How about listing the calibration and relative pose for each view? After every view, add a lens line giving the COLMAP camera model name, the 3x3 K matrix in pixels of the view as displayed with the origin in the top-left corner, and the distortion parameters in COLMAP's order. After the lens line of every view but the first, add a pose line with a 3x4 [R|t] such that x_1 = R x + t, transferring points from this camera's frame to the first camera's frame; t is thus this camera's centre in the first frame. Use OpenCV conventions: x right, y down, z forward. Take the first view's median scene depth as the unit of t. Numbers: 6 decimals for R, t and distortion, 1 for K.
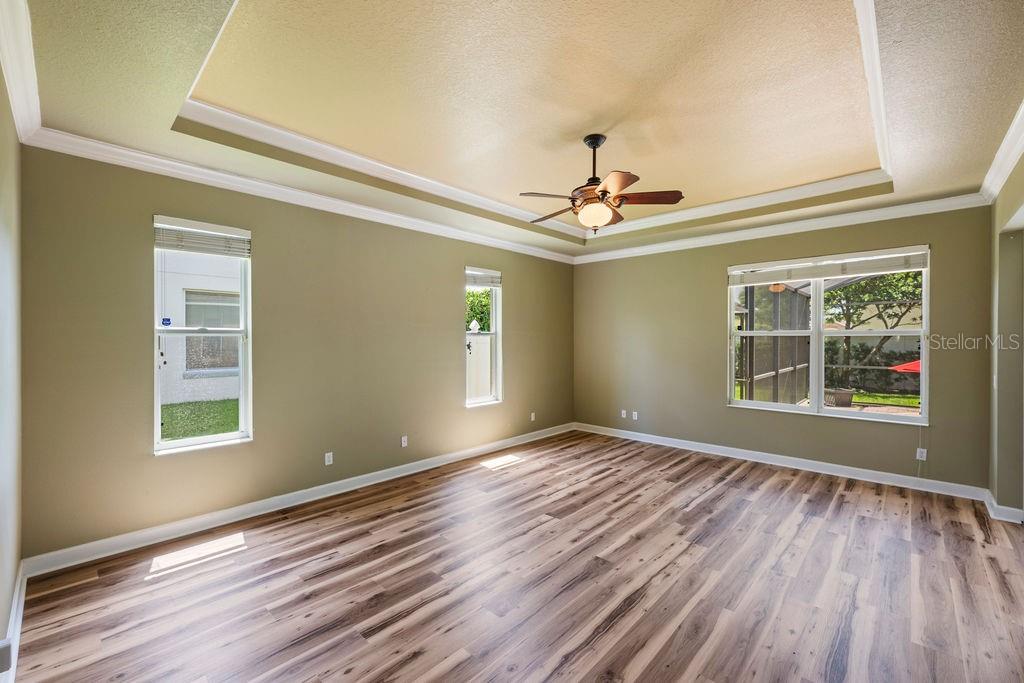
lens RADIAL K [[436.9, 0, 512.5], [0, 436.9, 339.7], [0, 0, 1]] dist [-0.001477, -0.000250]
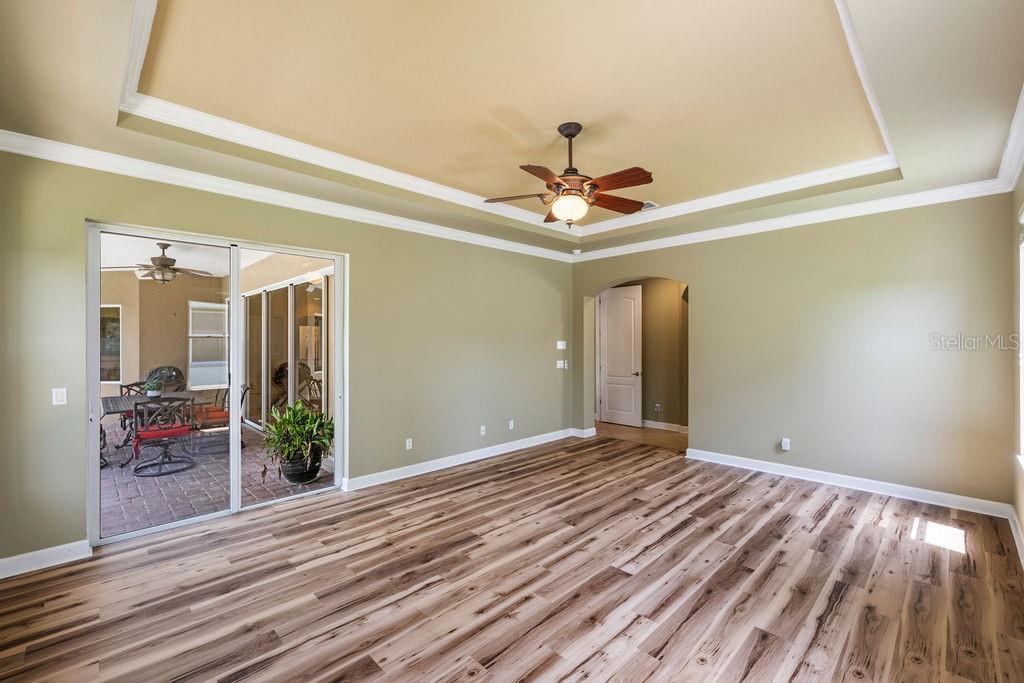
lens RADIAL K [[436.9, 0, 510.6], [0, 436.9, 338.8], [0, 0, 1]] dist [-0.001477, -0.000250]
pose [[-0.998819, 0.003426, 0.048460, 0.270674], [0.003336, 0.999993, -0.001935, -0.004253], [-0.048466, -0.001772, -0.998823, 1.938794]]
